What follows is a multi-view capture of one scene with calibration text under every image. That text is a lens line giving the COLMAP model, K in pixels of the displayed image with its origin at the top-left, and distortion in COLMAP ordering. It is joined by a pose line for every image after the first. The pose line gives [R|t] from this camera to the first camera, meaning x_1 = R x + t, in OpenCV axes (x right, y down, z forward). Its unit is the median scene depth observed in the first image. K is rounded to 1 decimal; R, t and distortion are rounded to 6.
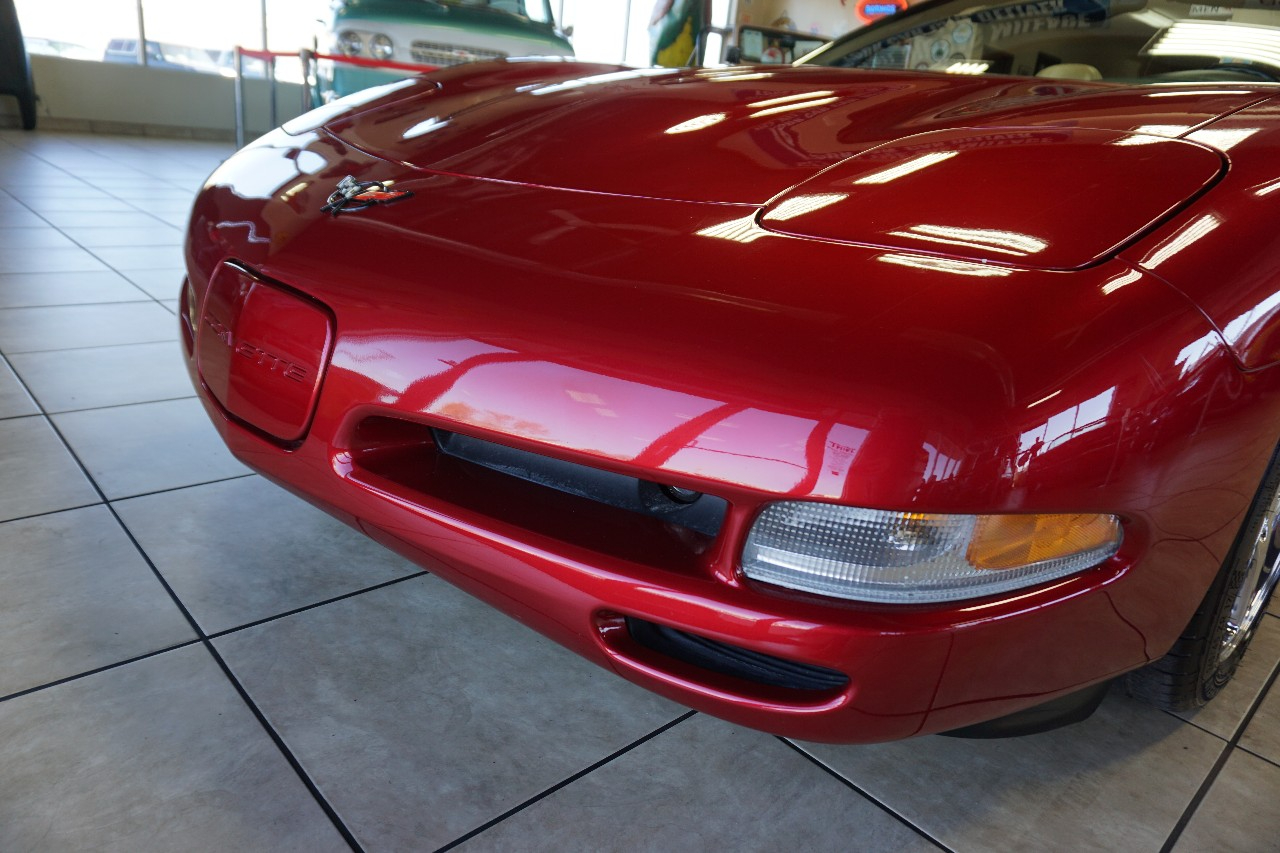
lens RADIAL K [[853.1, 0, 636.4], [0, 853.1, 429.5], [0, 0, 1]] dist [-0.043853, 0.035347]
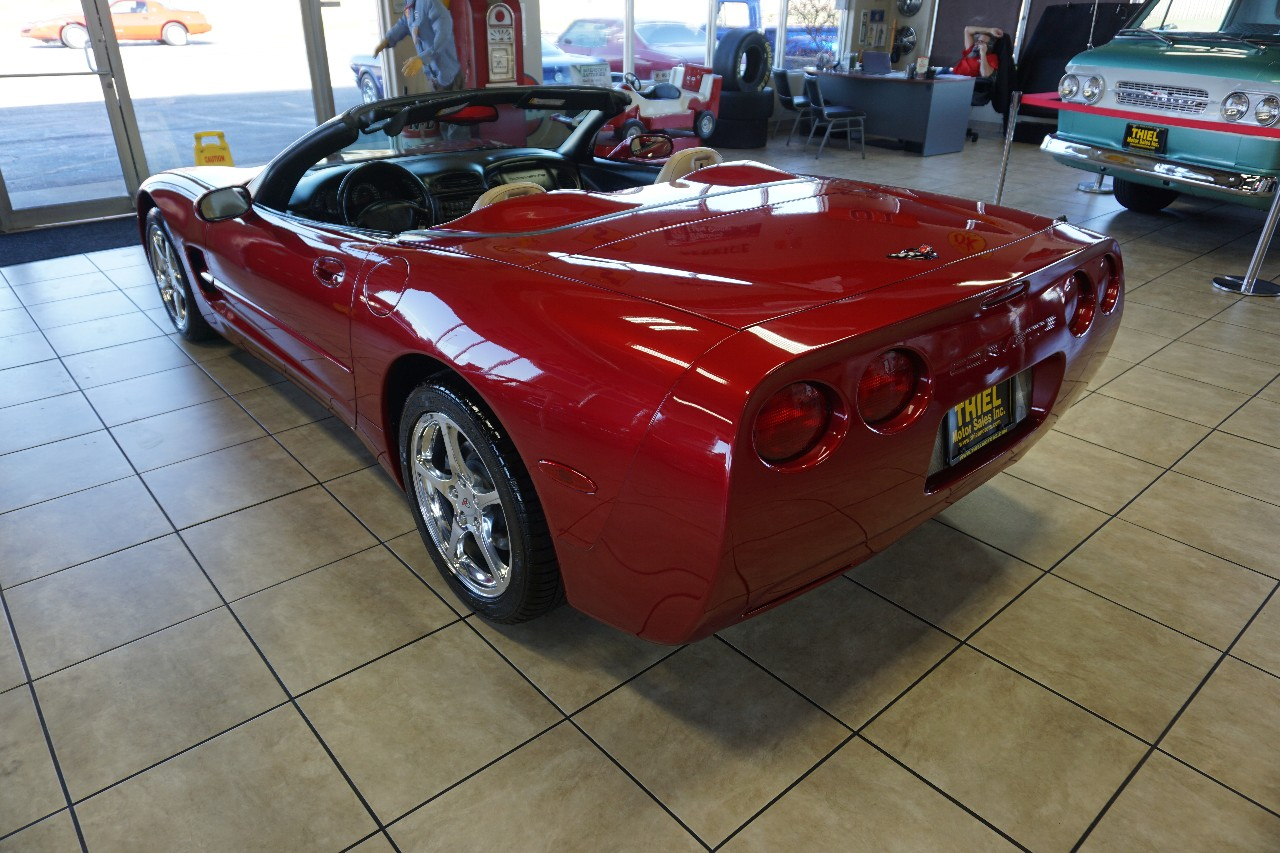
lens RADIAL K [[853.1, 0, 637.9], [0, 853.1, 425.1], [0, 0, 1]] dist [-0.043853, 0.035347]
pose [[-0.031627, 0.353619, -0.934855, 4.782660], [-0.352157, 0.871403, 0.341531, -1.466091], [0.935407, 0.340017, 0.096969, 3.041573]]
